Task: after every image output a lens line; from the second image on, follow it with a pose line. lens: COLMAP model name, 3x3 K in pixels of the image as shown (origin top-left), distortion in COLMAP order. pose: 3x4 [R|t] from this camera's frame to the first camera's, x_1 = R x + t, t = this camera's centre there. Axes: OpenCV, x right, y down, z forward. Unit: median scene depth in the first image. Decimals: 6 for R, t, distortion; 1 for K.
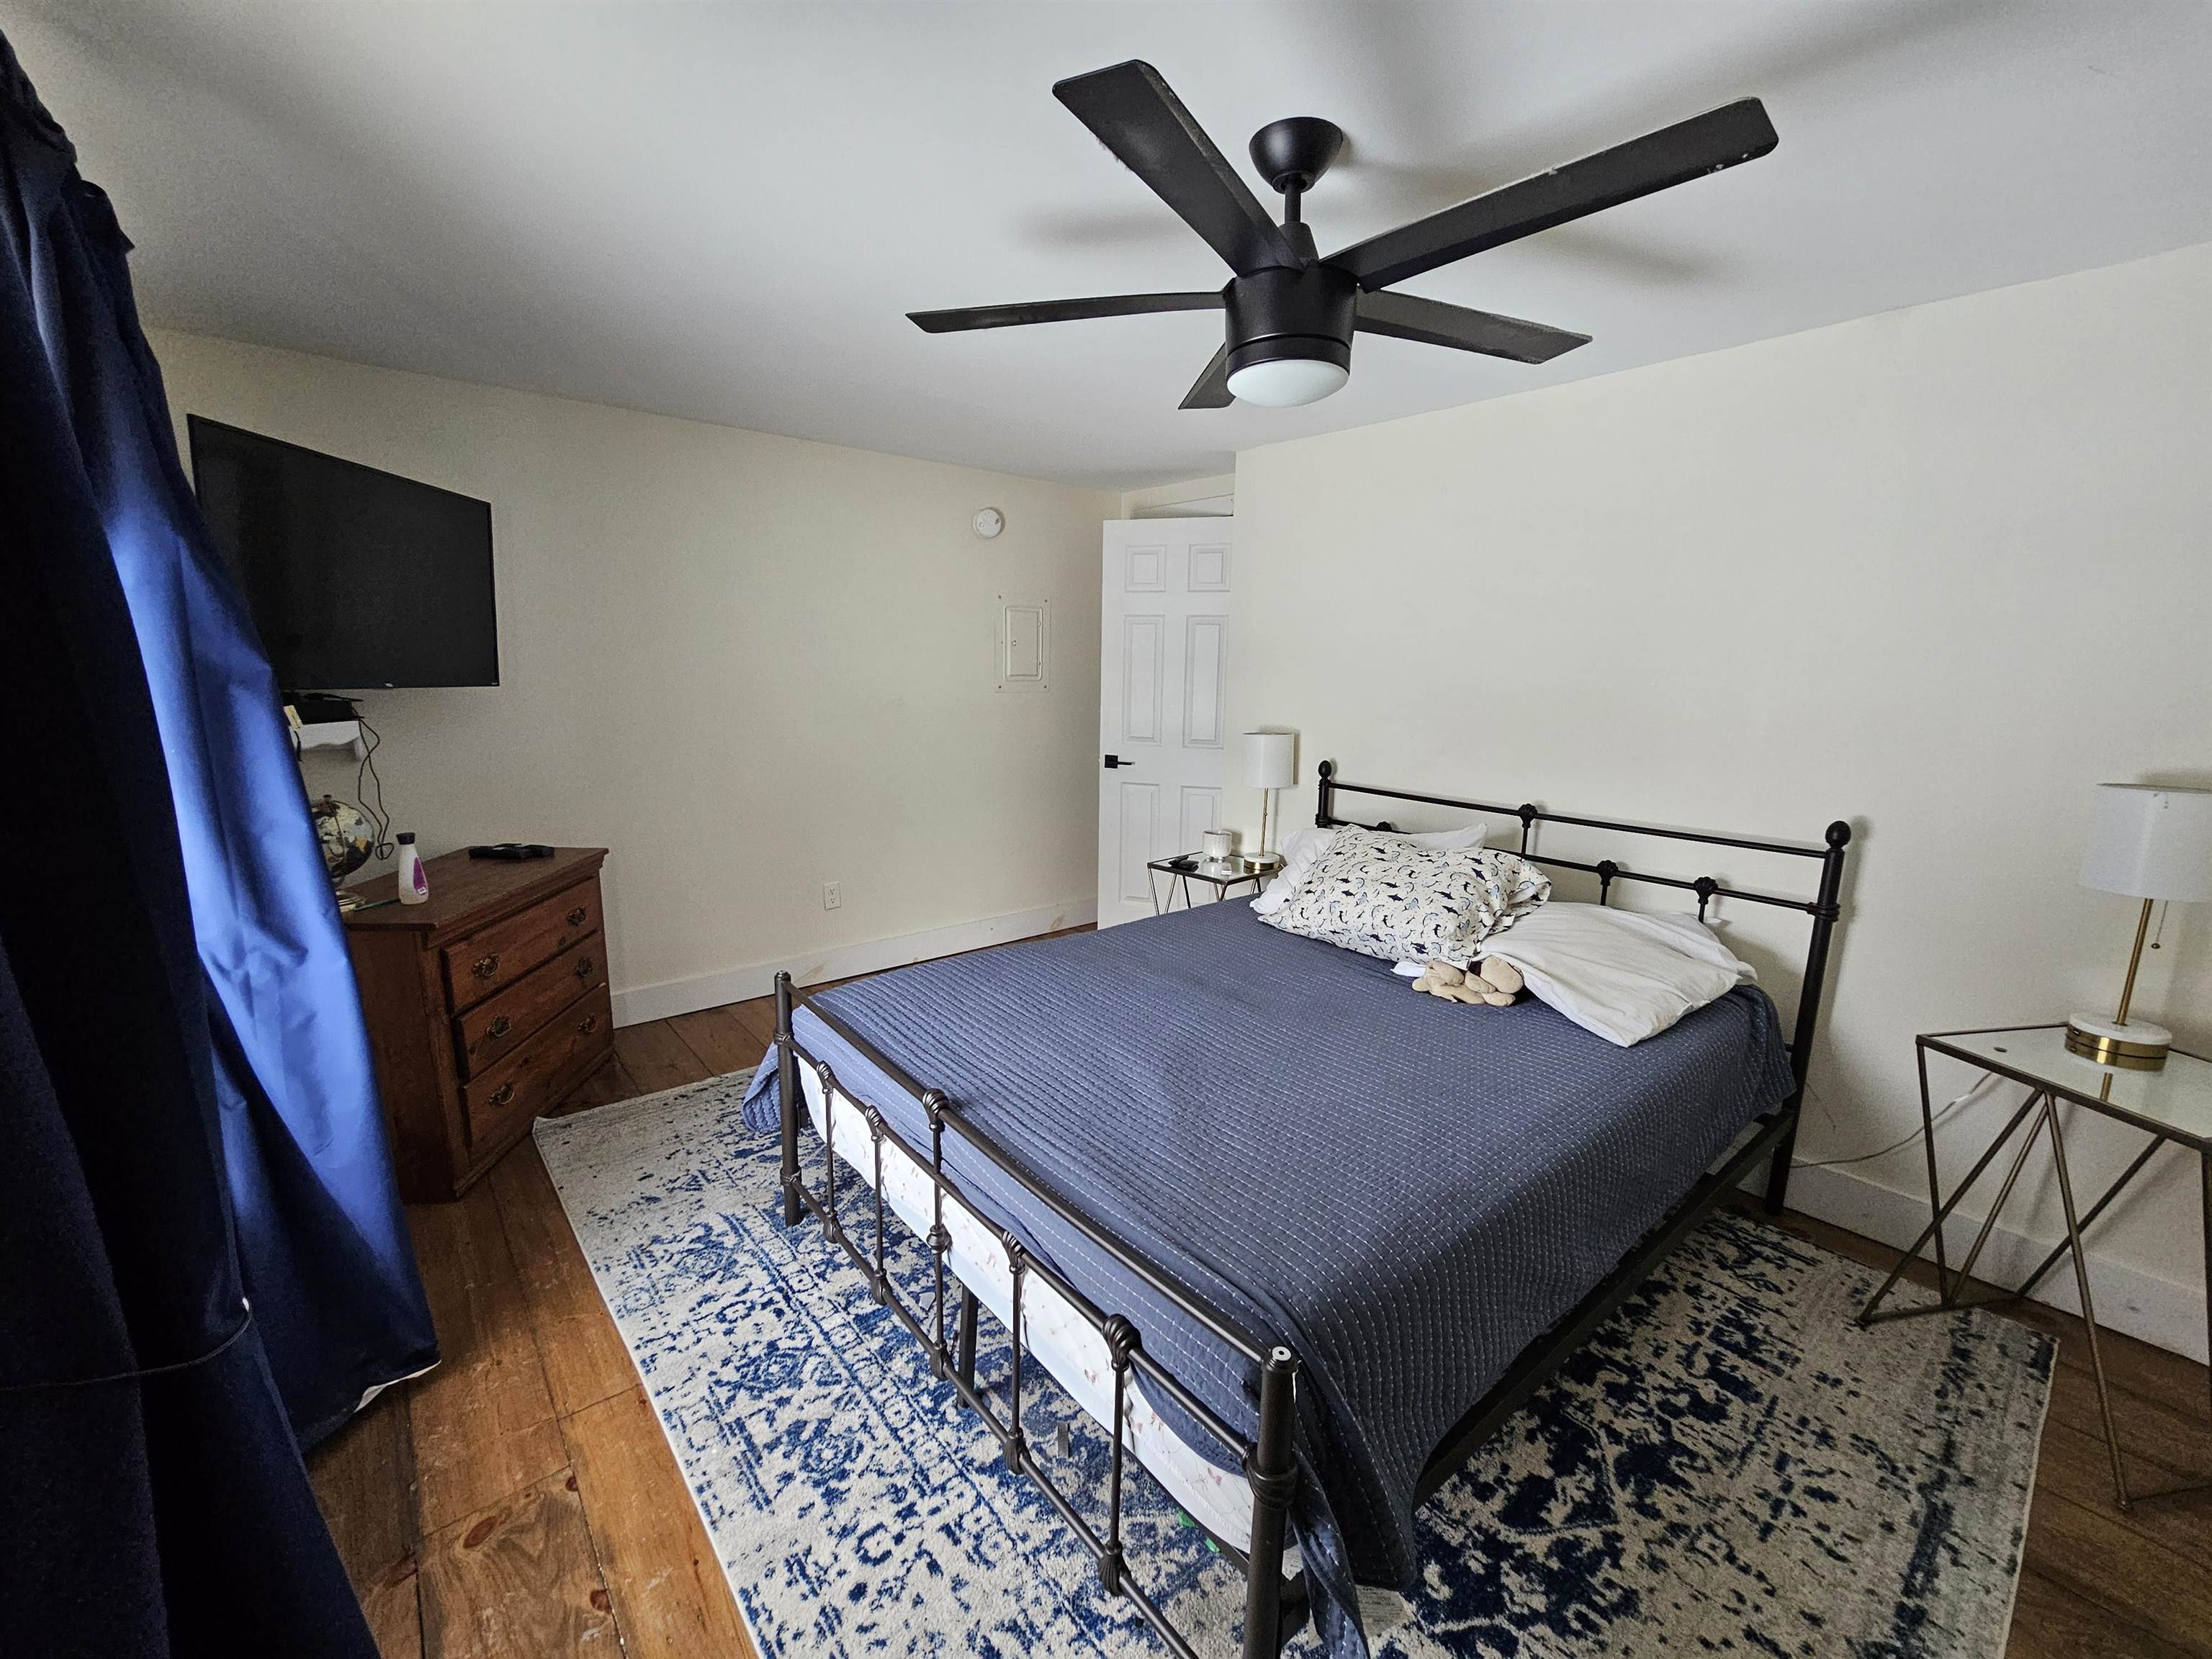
lens RADIAL K [[887.5, 0, 1109.8], [0, 887.5, 828.2], [0, 0, 1]] dist [0.000417, 0.000004]
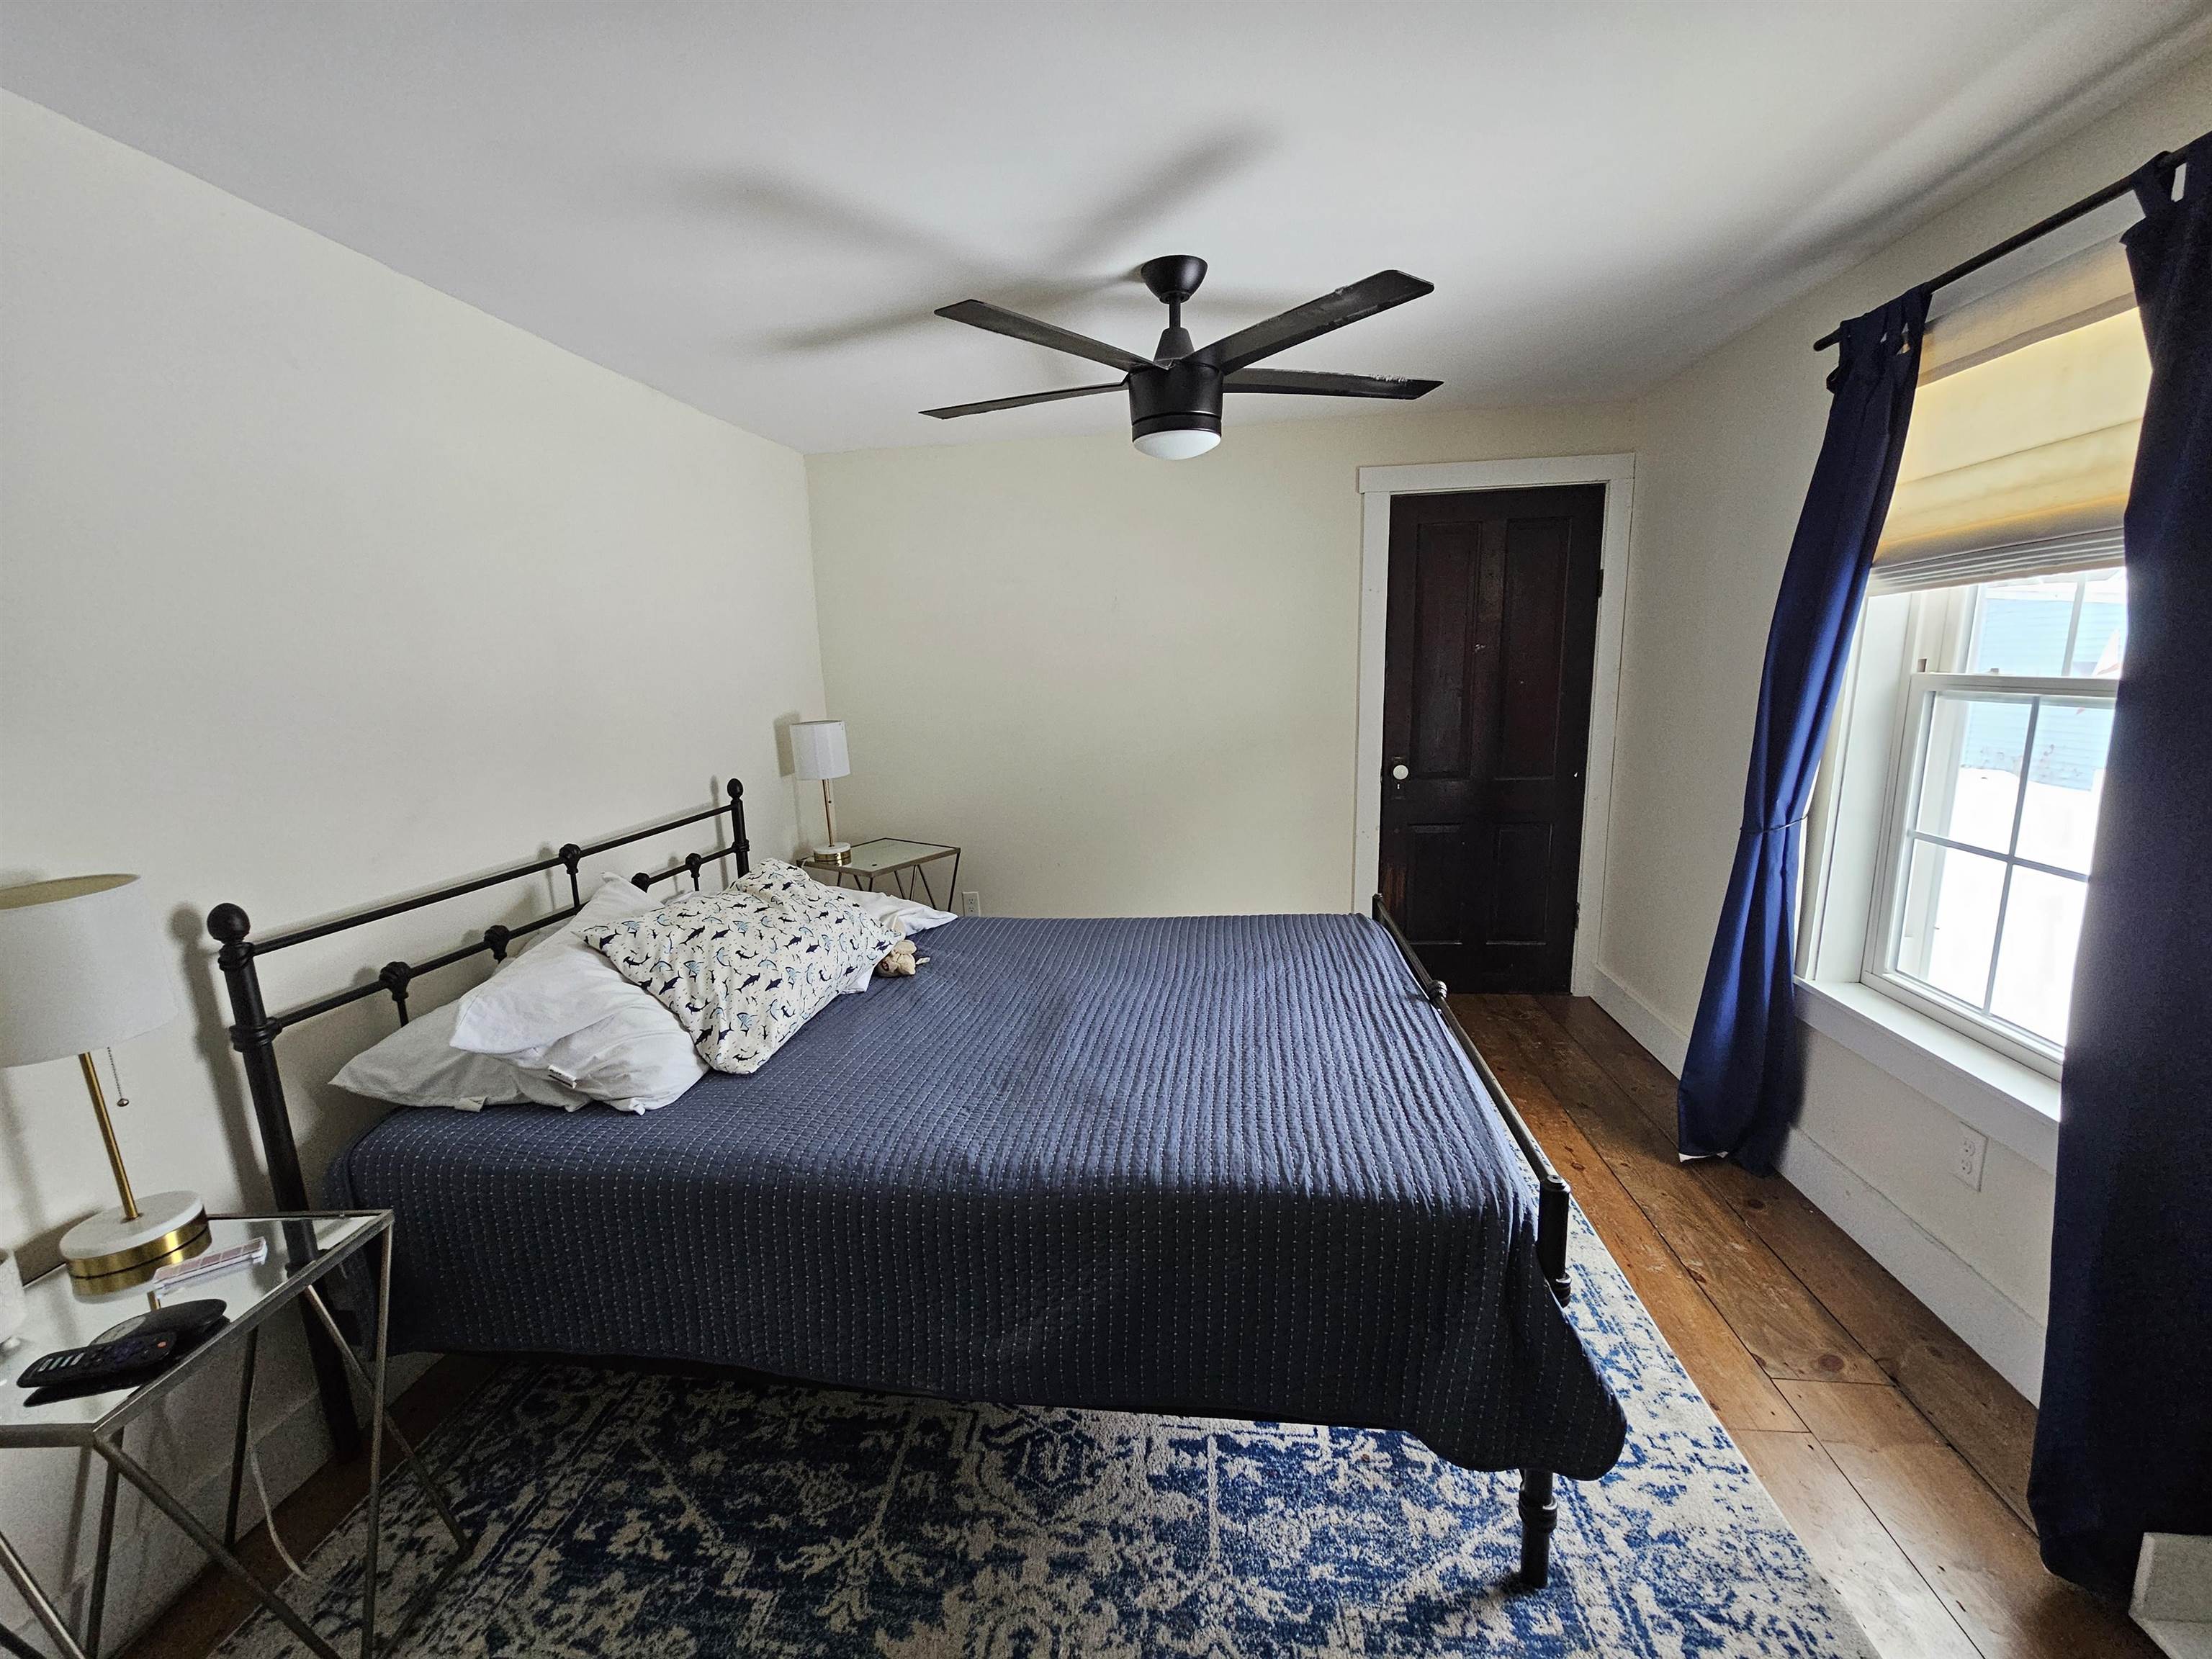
lens RADIAL K [[887.5, 0, 1110.4], [0, 887.5, 830.1], [0, 0, 1]] dist [0.000417, 0.000004]
pose [[-0.673458, -0.126860, 0.728259, -0.536159], [0.166570, 0.933786, 0.316698, -0.260477], [-0.720215, 0.334589, -0.607735, 1.400223]]
